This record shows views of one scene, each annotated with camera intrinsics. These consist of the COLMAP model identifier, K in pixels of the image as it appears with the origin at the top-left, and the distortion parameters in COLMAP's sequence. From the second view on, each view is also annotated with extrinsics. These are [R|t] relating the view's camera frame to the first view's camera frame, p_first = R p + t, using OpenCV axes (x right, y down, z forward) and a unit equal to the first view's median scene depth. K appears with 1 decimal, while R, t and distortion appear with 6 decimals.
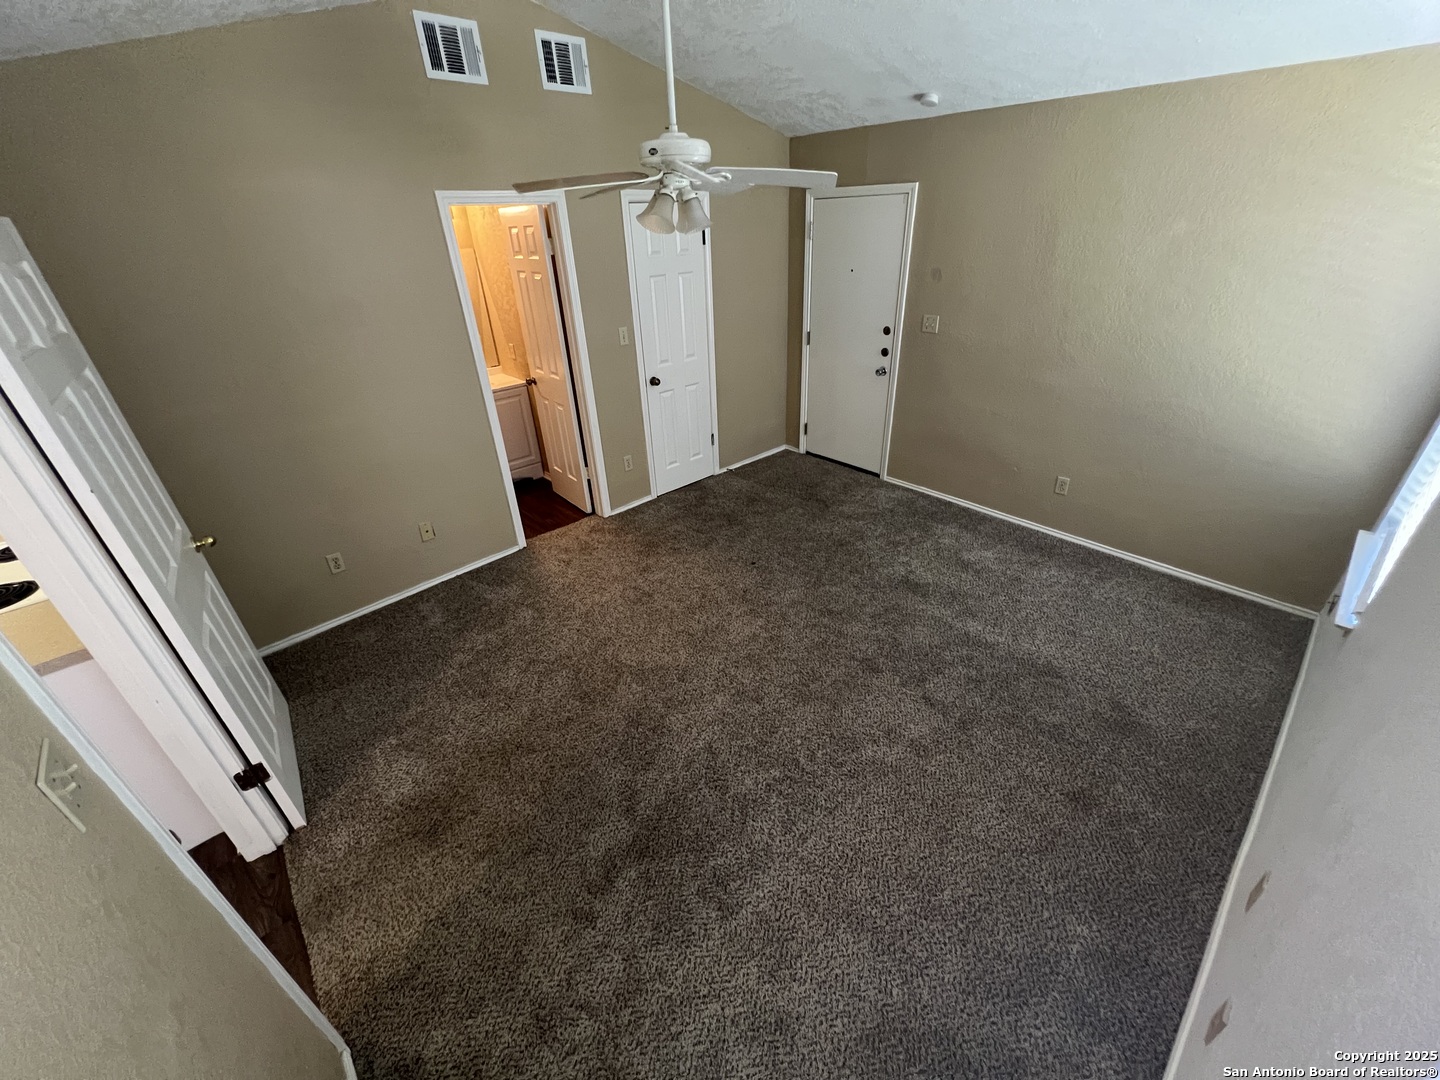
lens RADIAL K [[572.7, 0, 720.3], [0, 572.7, 538.6], [0, 0, 1]] dist [0.002600, 0.000145]
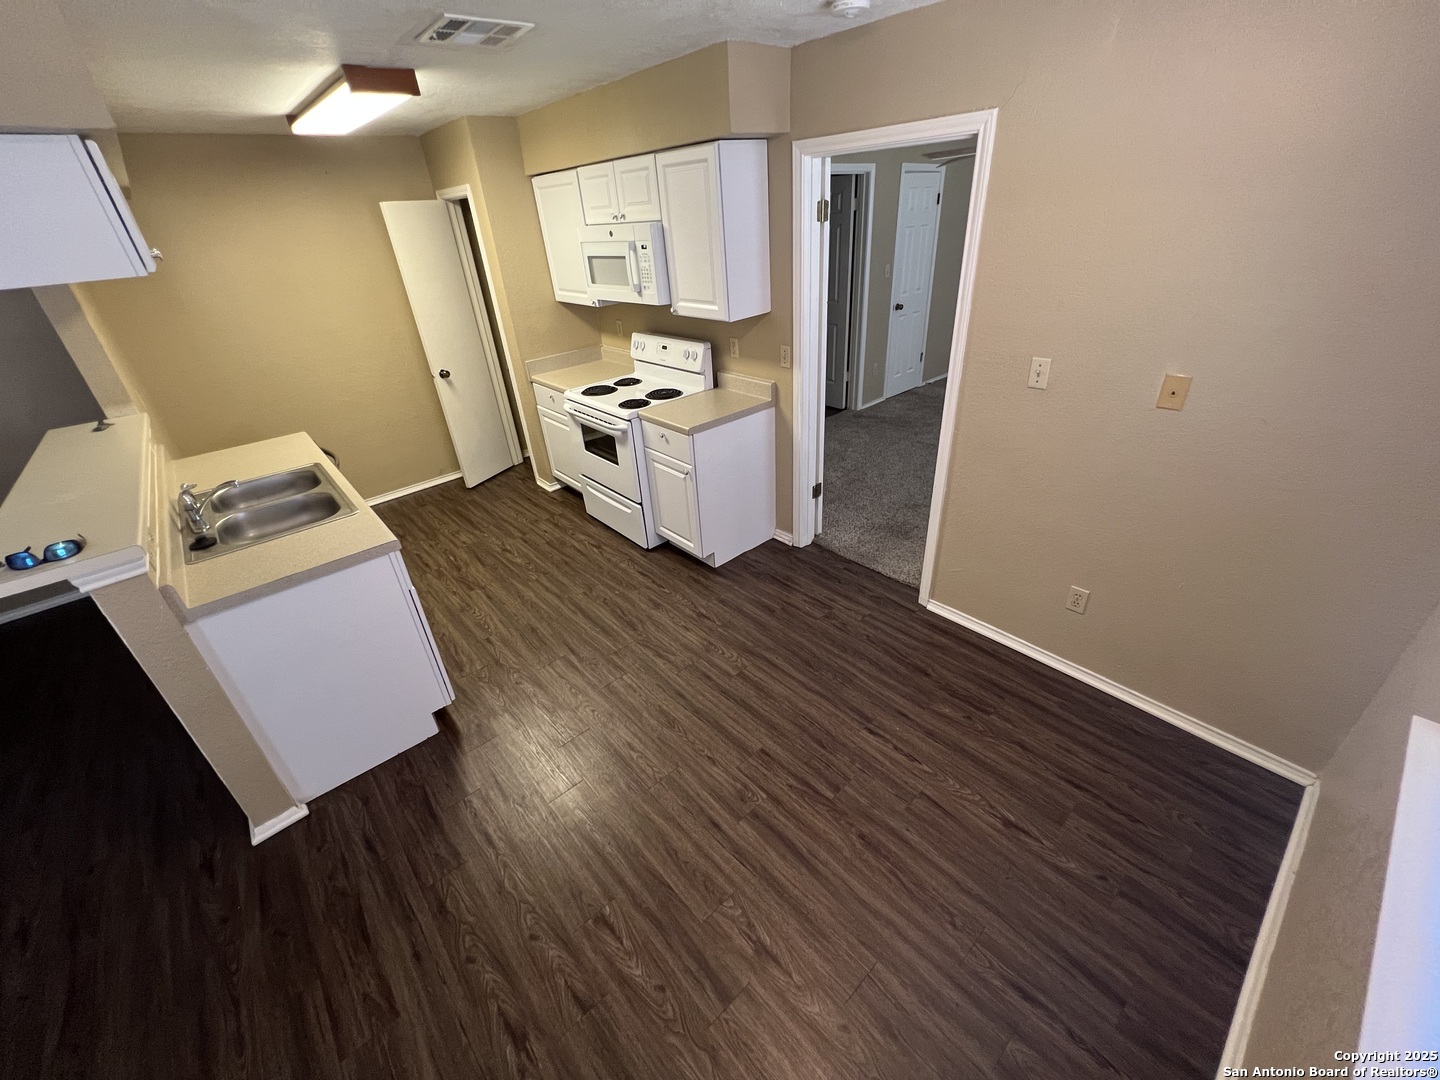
lens RADIAL K [[578.5, 0, 715.9], [0, 578.5, 538.4], [0, 0, 1]] dist [-0.001245, 0.000547]
pose [[0.999437, -0.016157, -0.029416, -0.554898], [0.016106, 0.999868, -0.001965, 0.289519], [0.029444, 0.001490, 0.999565, -0.405236]]
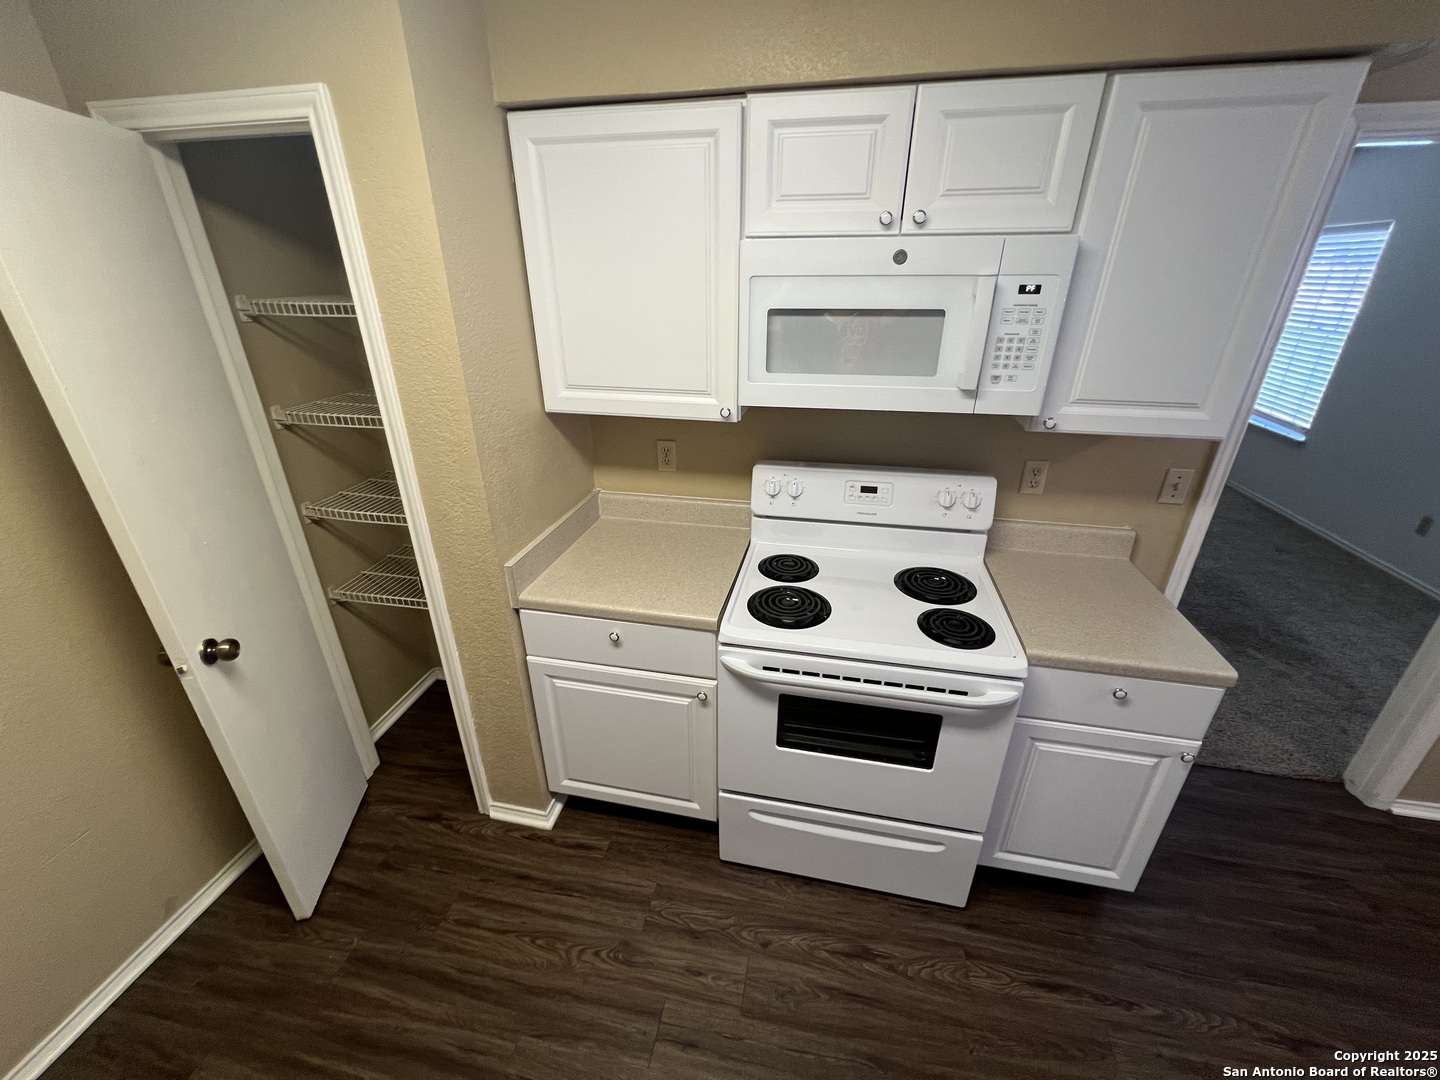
lens RADIAL K [[578.5, 0, 715.9], [0, 578.5, 538.4], [0, 0, 1]] dist [-0.001245, 0.000547]
pose [[0.808749, -0.213662, 0.547973, -1.039332], [0.269800, 0.962645, -0.022847, -0.014621], [-0.522622, 0.166320, 0.836184, 0.221173]]
